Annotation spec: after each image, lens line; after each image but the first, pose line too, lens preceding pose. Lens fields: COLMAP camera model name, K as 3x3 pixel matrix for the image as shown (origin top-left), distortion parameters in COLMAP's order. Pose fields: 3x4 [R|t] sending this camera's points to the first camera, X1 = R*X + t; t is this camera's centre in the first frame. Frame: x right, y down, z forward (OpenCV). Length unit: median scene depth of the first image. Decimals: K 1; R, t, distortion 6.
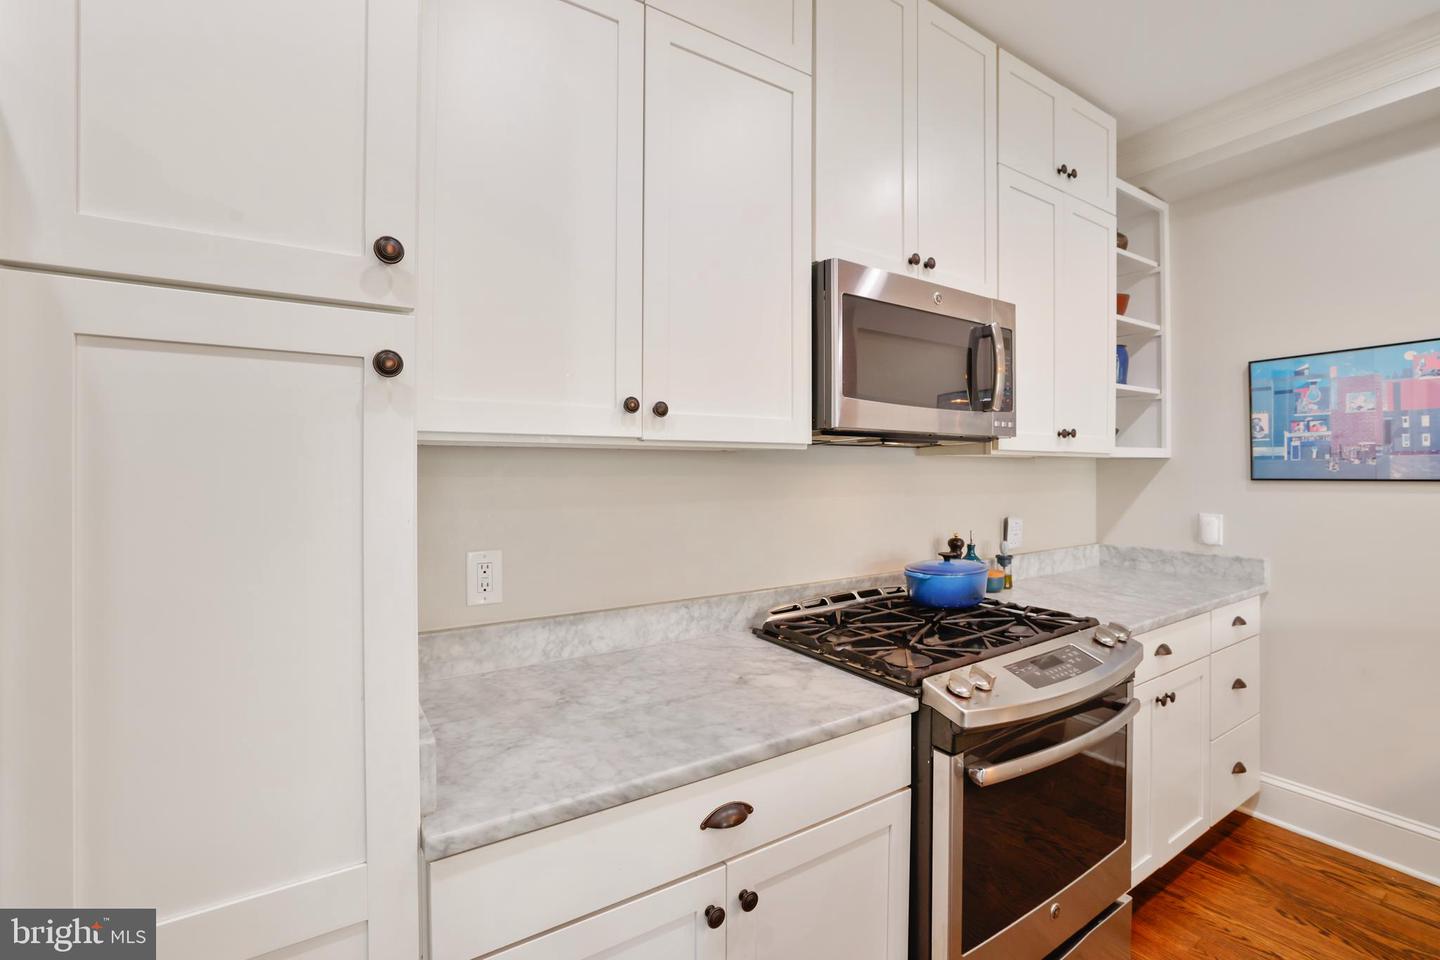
lens RADIAL K [[625.3, 0, 715.3], [0, 625.3, 471.1], [0, 0, 1]] dist [-0.048108, 0.016855]
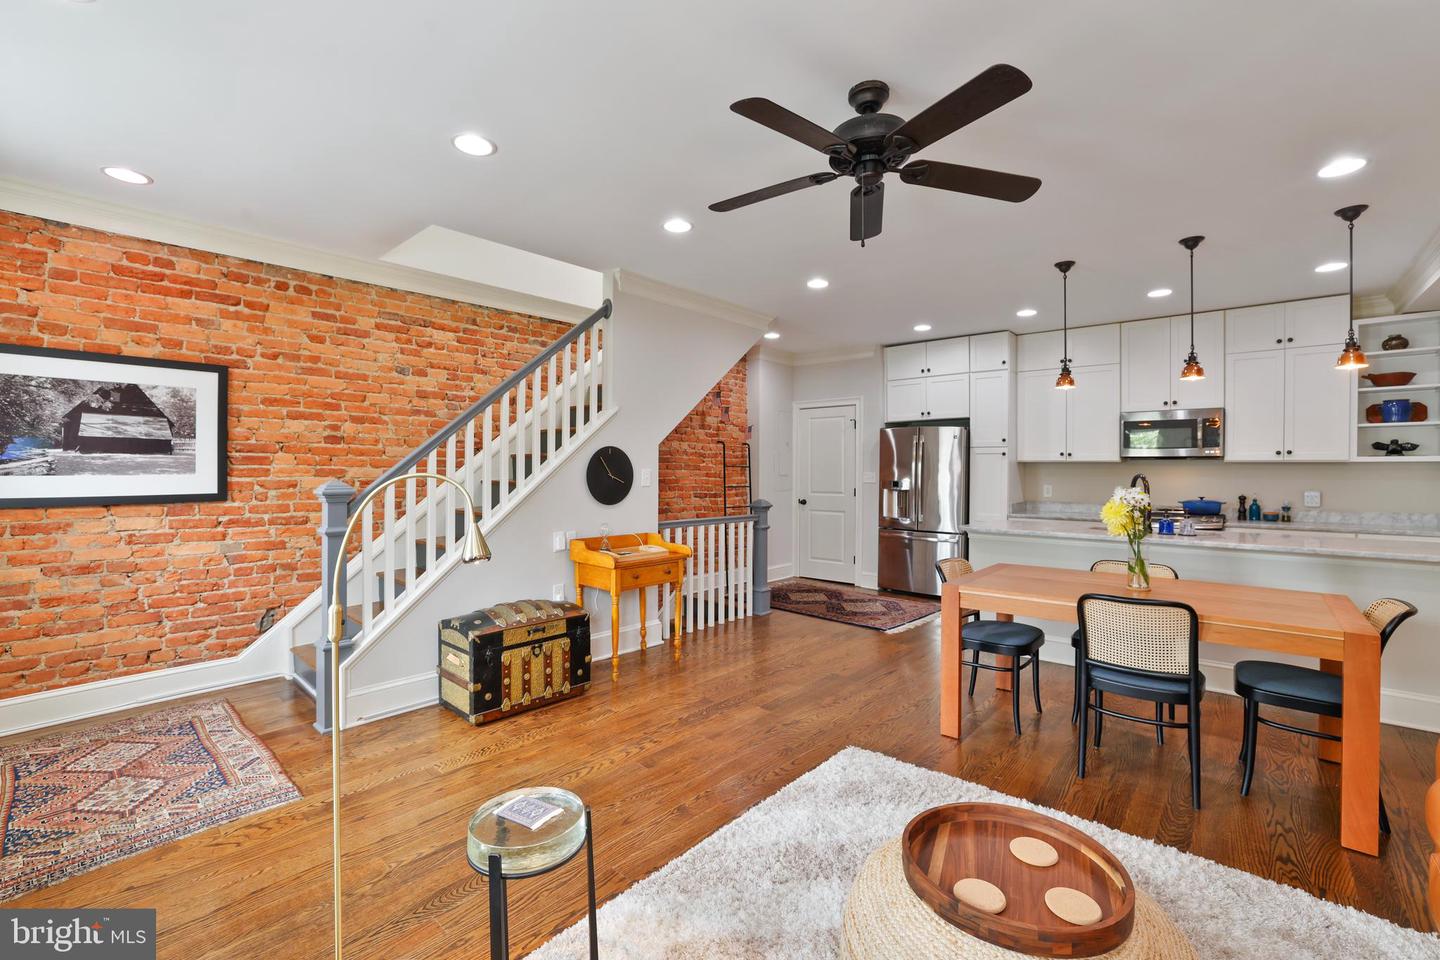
lens RADIAL K [[625.3, 0, 715.8], [0, 625.3, 470.8], [0, 0, 1]] dist [-0.048108, 0.016855]
pose [[0.281587, 0.005656, -0.959519, 2.288557], [-0.009352, 0.999951, 0.003150, 0.022285], [0.959490, 0.008087, 0.281627, -1.817836]]
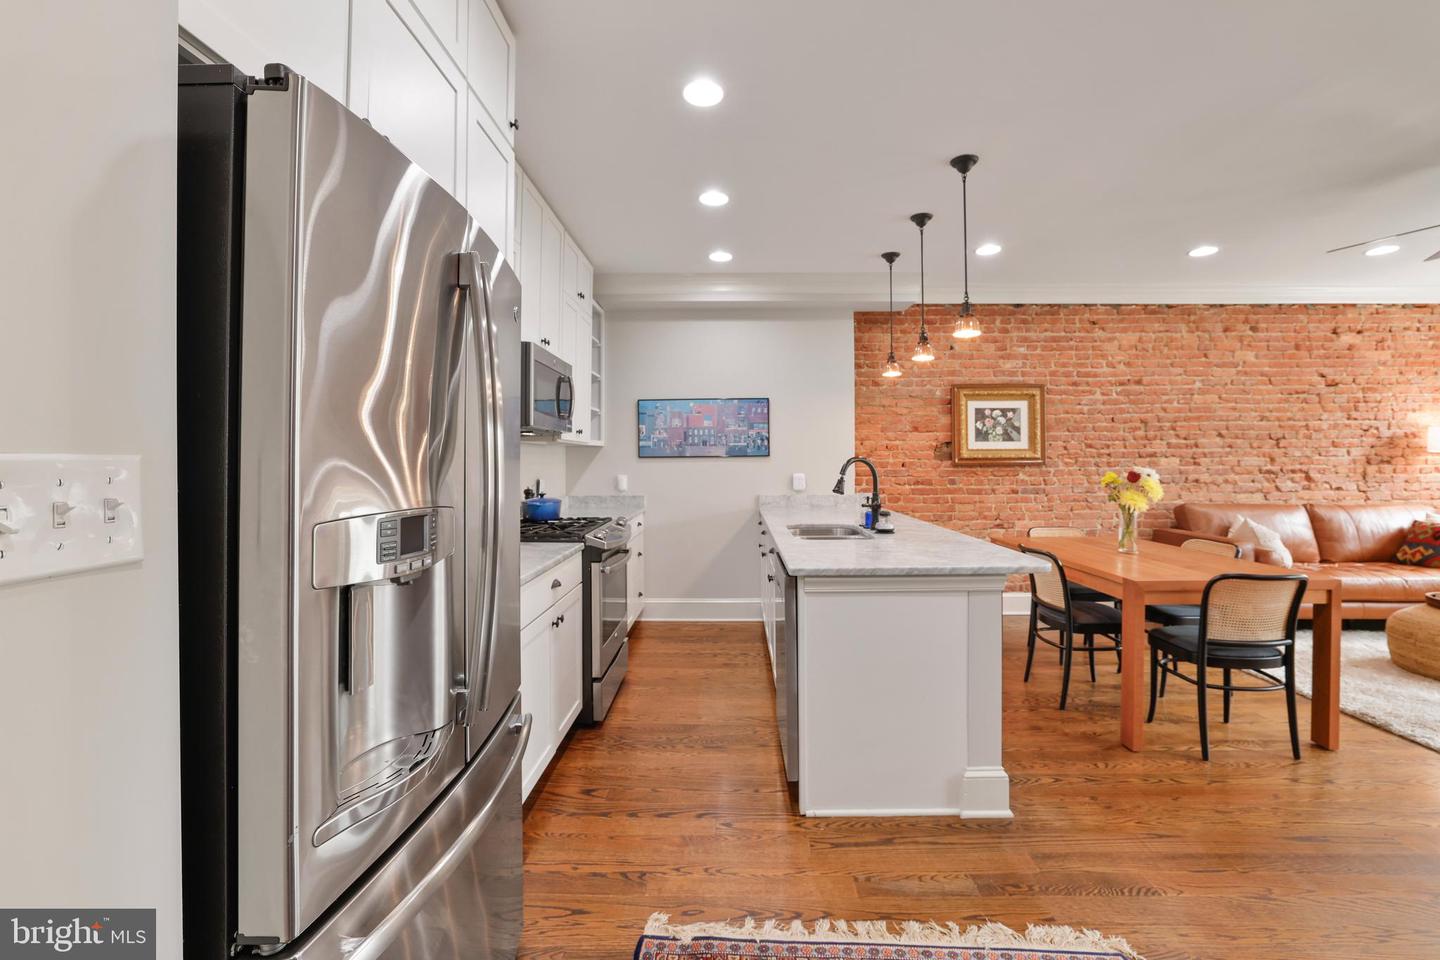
lens RADIAL K [[625.3, 0, 720.2], [0, 625.3, 455.0], [0, 0, 1]] dist [-0.048108, 0.016855]
pose [[0.551757, 0.008153, 0.833965, -0.849939], [0.002640, 0.999930, -0.011522, 0.037532], [-0.834001, 0.008559, 0.551697, -0.458617]]
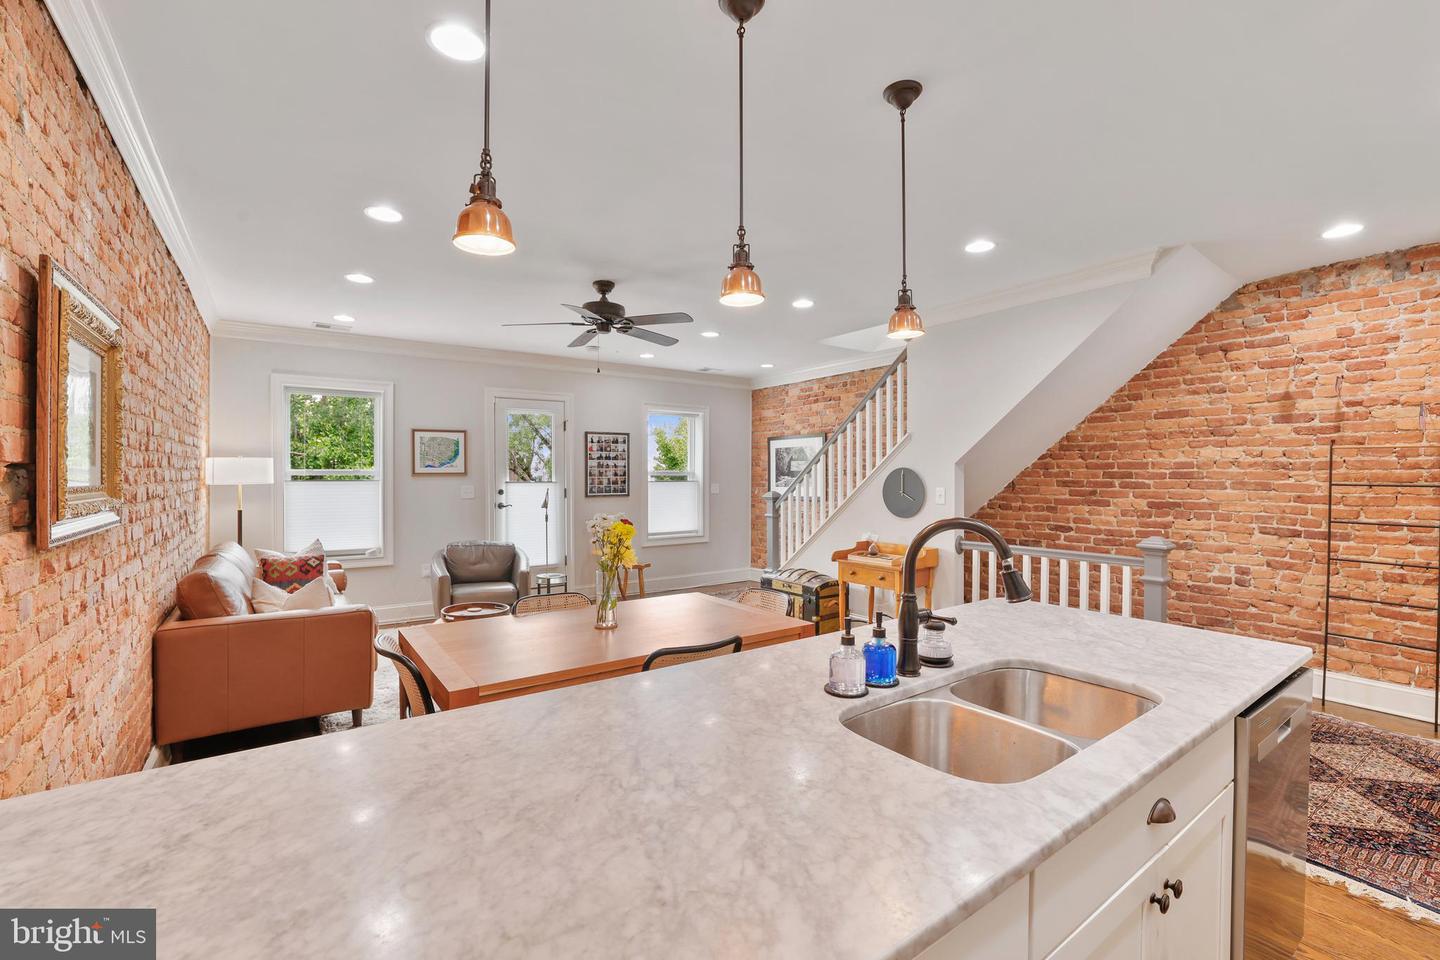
lens RADIAL K [[625.3, 0, 706.0], [0, 625.3, 477.1], [0, 0, 1]] dist [-0.048108, 0.016855]
pose [[-0.998828, 0.003908, -0.048237, 1.055898], [0.003625, 0.999976, 0.005947, -0.030590], [0.048259, 0.005765, -0.998818, 0.869657]]
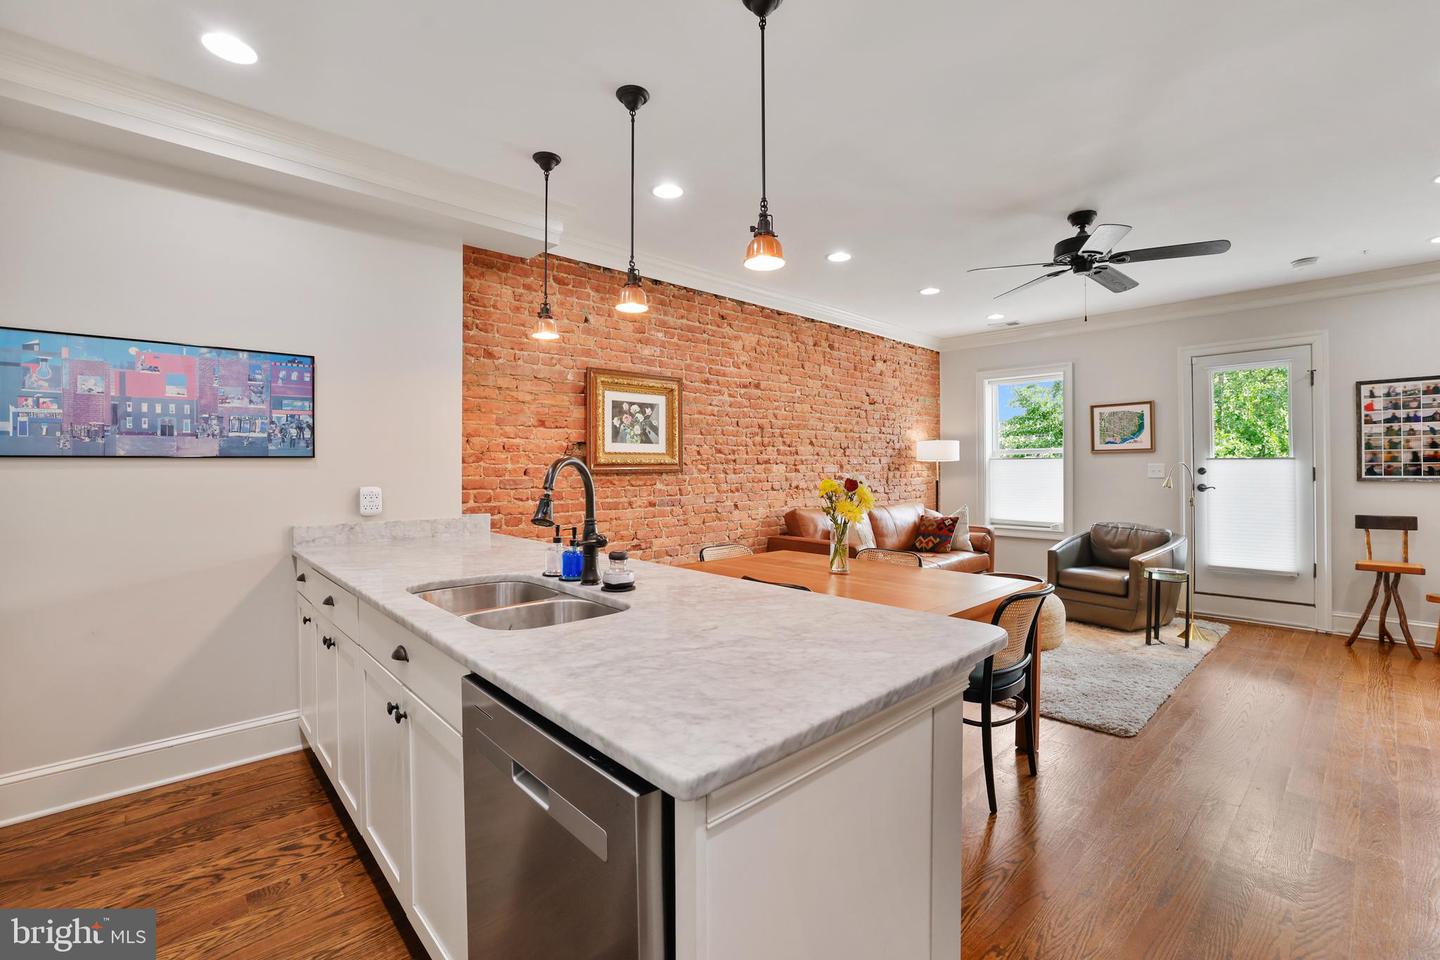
lens RADIAL K [[625.3, 0, 719.0], [0, 625.3, 464.8], [0, 0, 1]] dist [-0.048108, 0.016855]
pose [[-0.180308, 0.009505, 0.983564, -0.214850], [0.005342, 0.999948, -0.008684, 0.046993], [-0.983596, 0.003689, -0.180349, 0.090977]]
